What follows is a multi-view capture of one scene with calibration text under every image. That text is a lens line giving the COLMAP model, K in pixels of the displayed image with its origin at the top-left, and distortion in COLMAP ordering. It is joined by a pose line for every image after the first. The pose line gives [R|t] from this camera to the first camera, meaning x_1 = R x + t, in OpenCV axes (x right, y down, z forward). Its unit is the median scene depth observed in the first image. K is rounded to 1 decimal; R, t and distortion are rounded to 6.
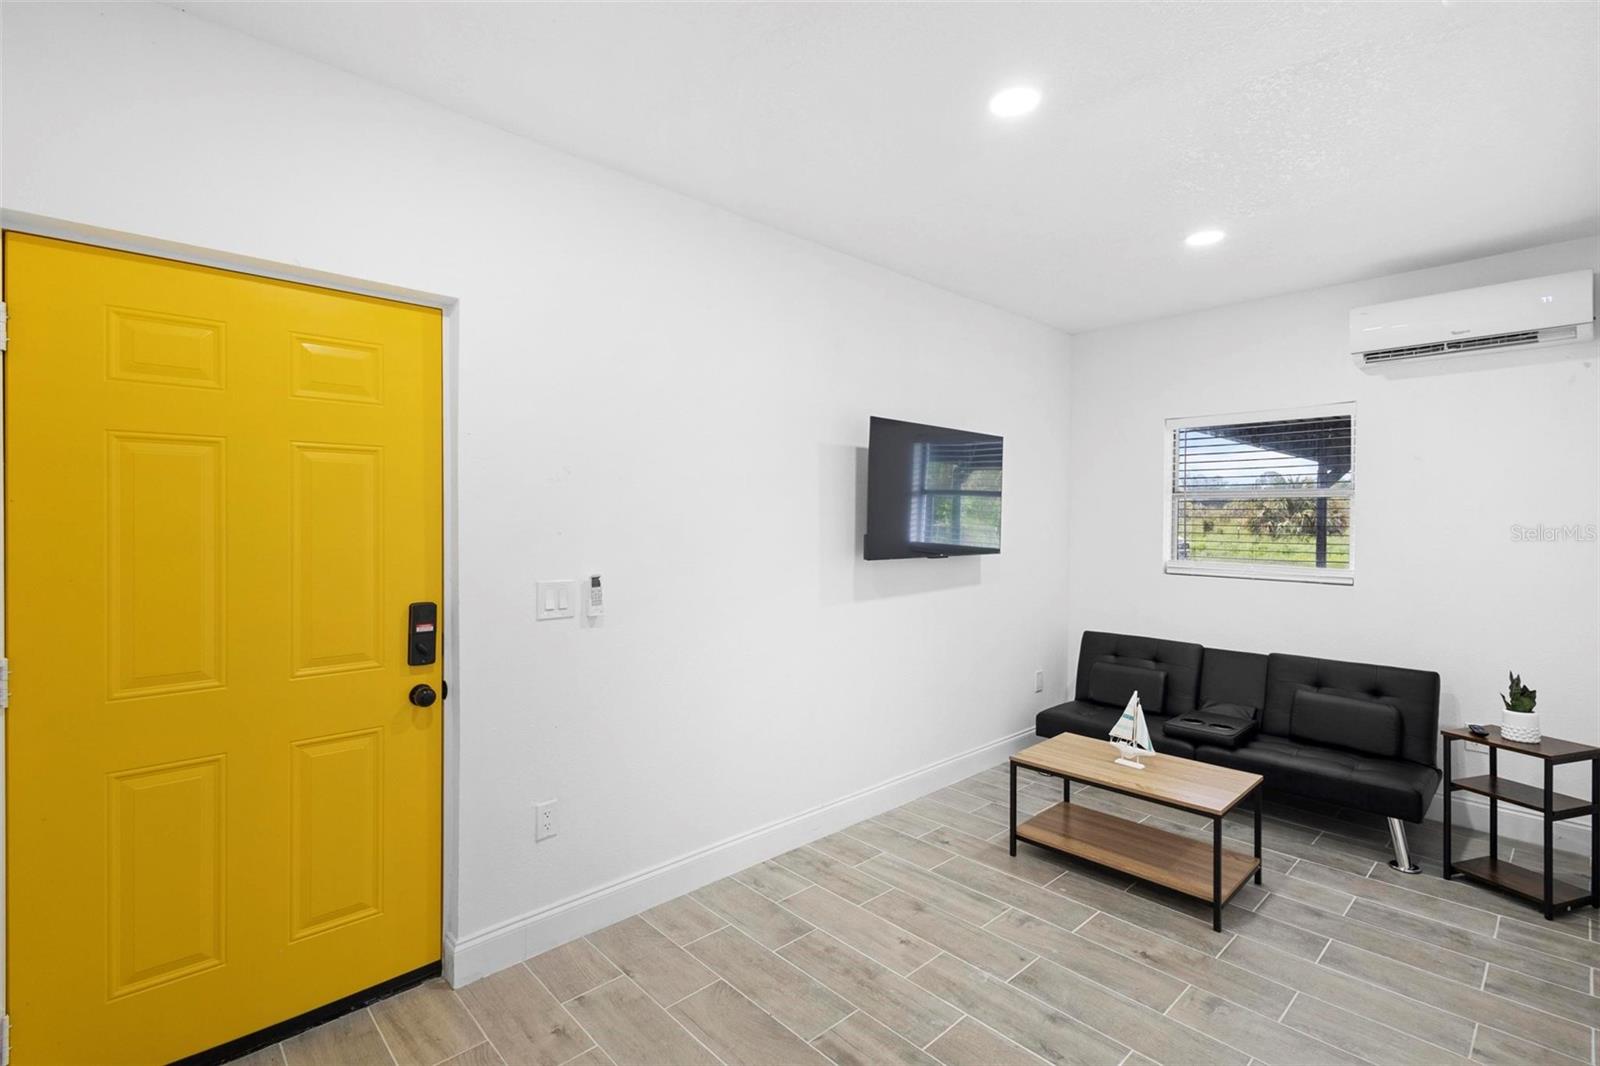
lens RADIAL K [[734.9, 0, 798.1], [0, 734.9, 518.3], [0, 0, 1]] dist [0.013535, -0.004686]
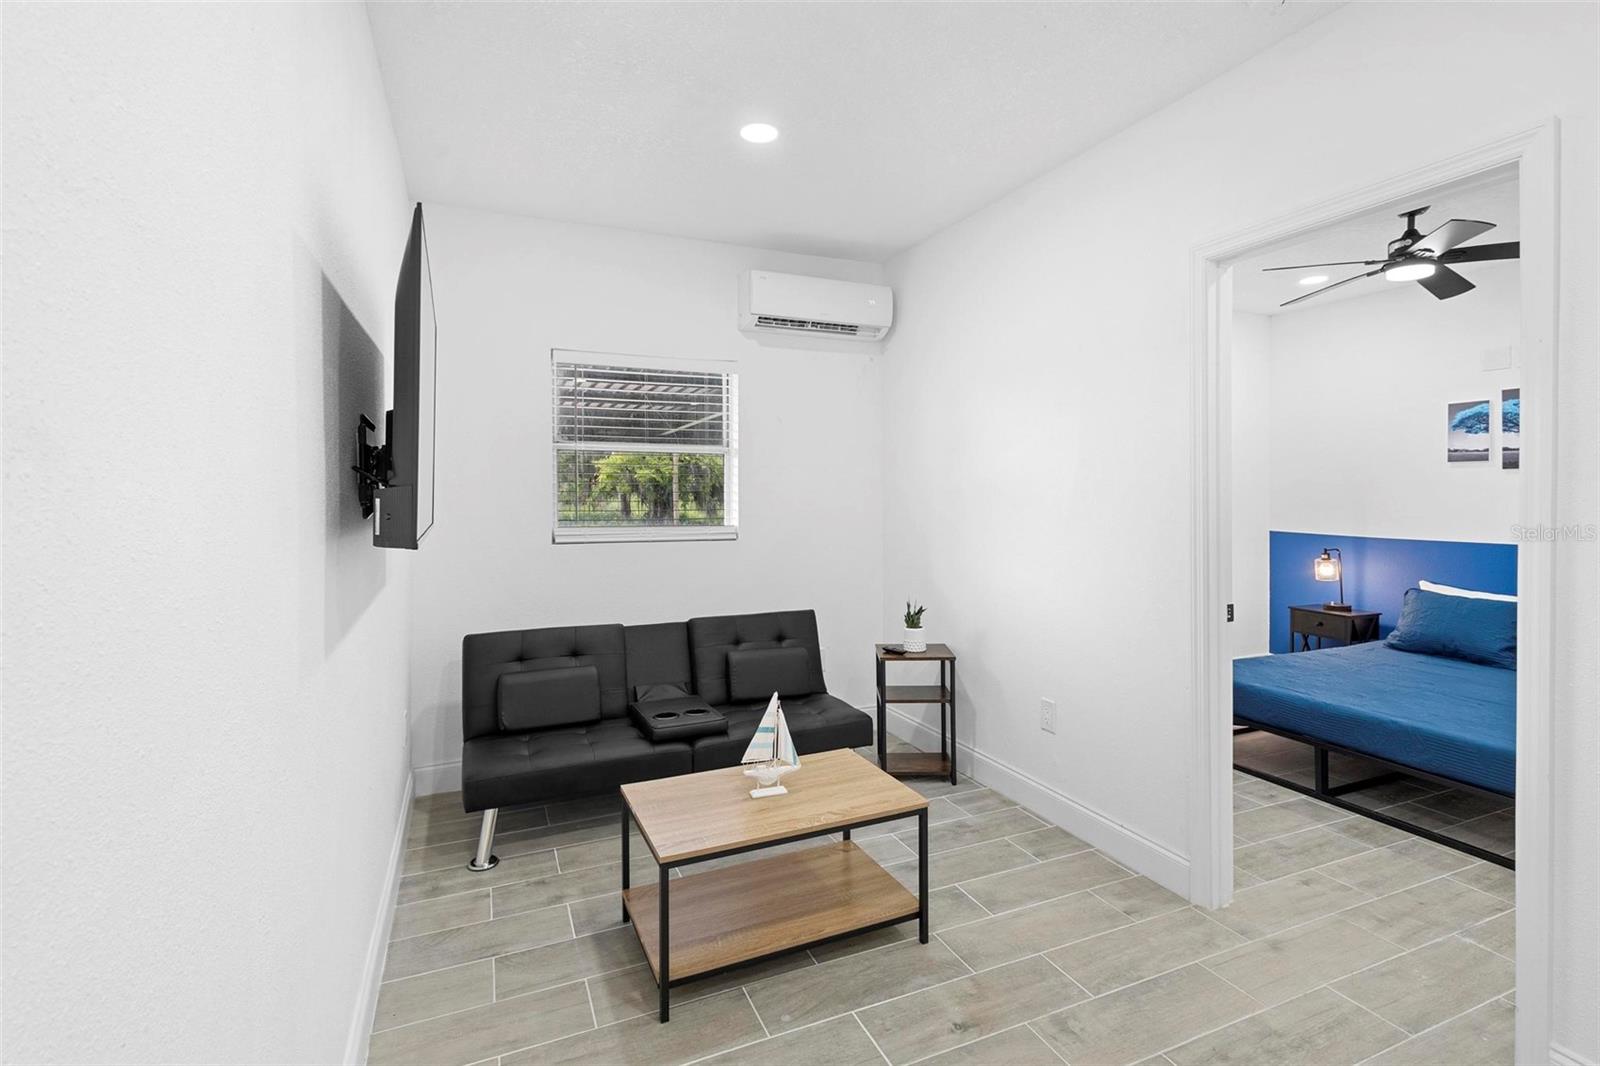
lens RADIAL K [[748.2, 0, 798.4], [0, 748.2, 495.0], [0, 0, 1]] dist [0.011337, -0.000543]
pose [[0.336683, -0.009310, 0.941572, -0.252496], [0.004841, 0.999955, 0.008156, 0.025323], [-0.941606, 0.001812, 0.336712, 0.710122]]
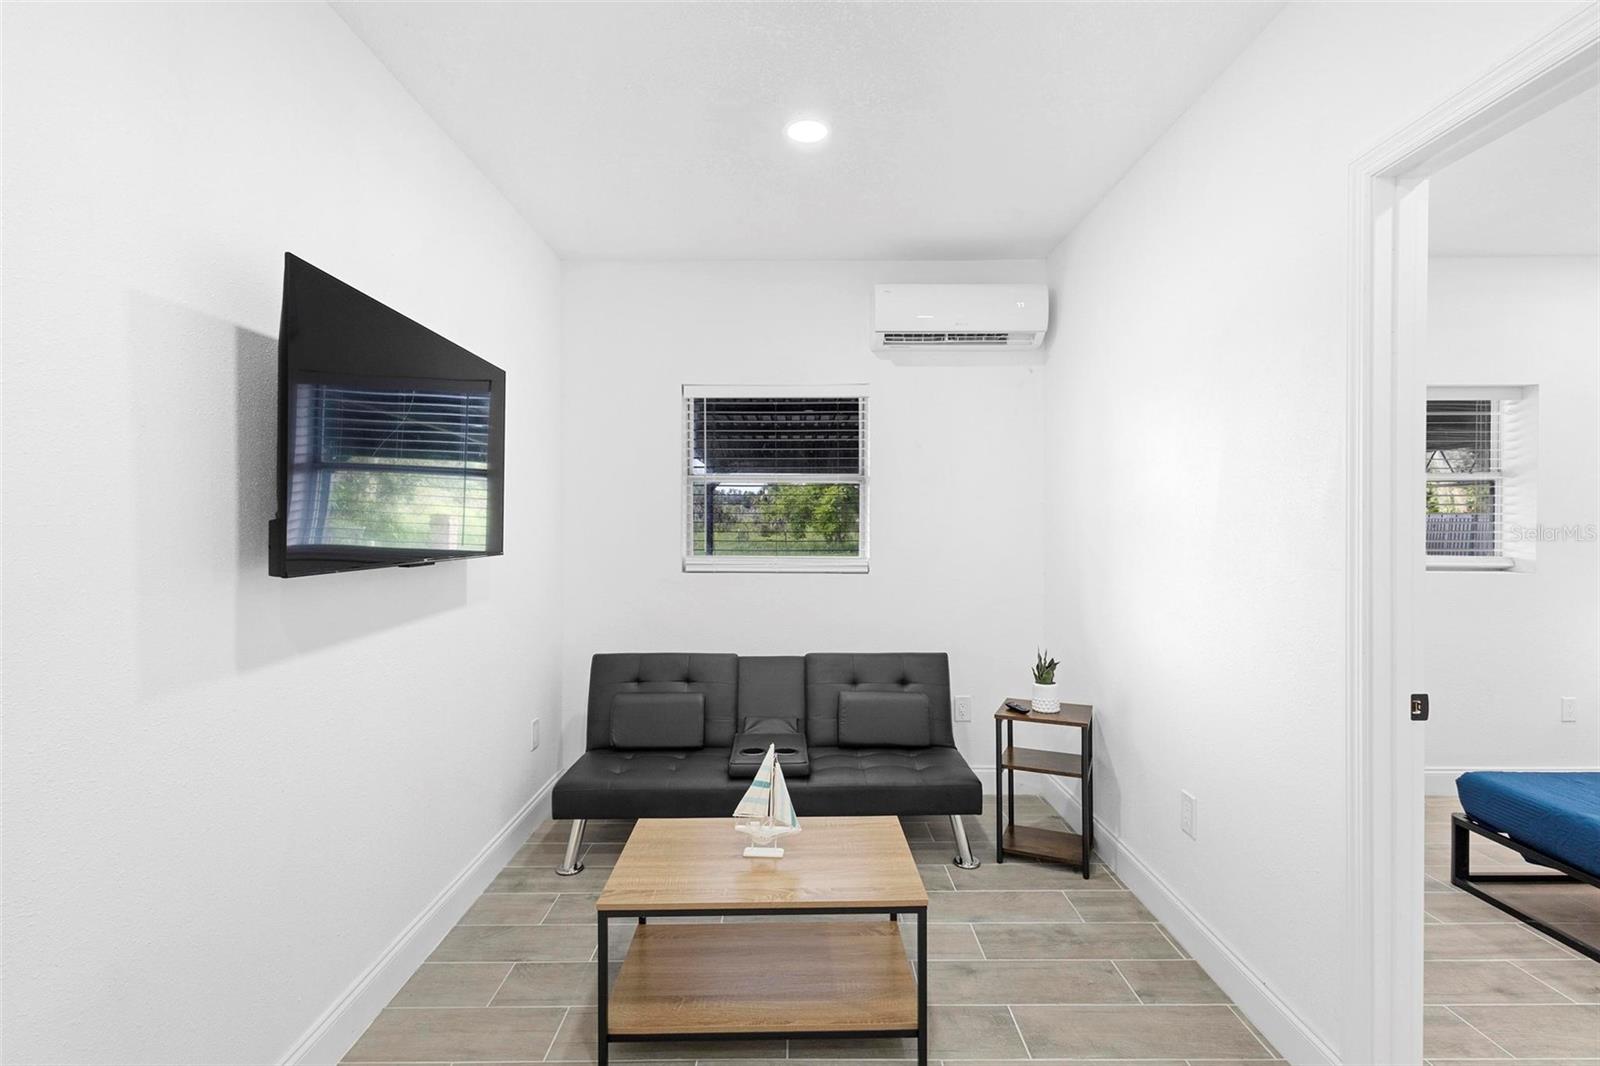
lens RADIAL K [[735.3, 0, 798.8], [0, 735.3, 526.7], [0, 0, 1]] dist [0.014267, -0.004734]
pose [[0.681723, -0.010328, 0.731537, -0.024548], [0.004897, 0.999942, 0.009555, 0.025003], [-0.731594, -0.002931, 0.681735, 0.508657]]
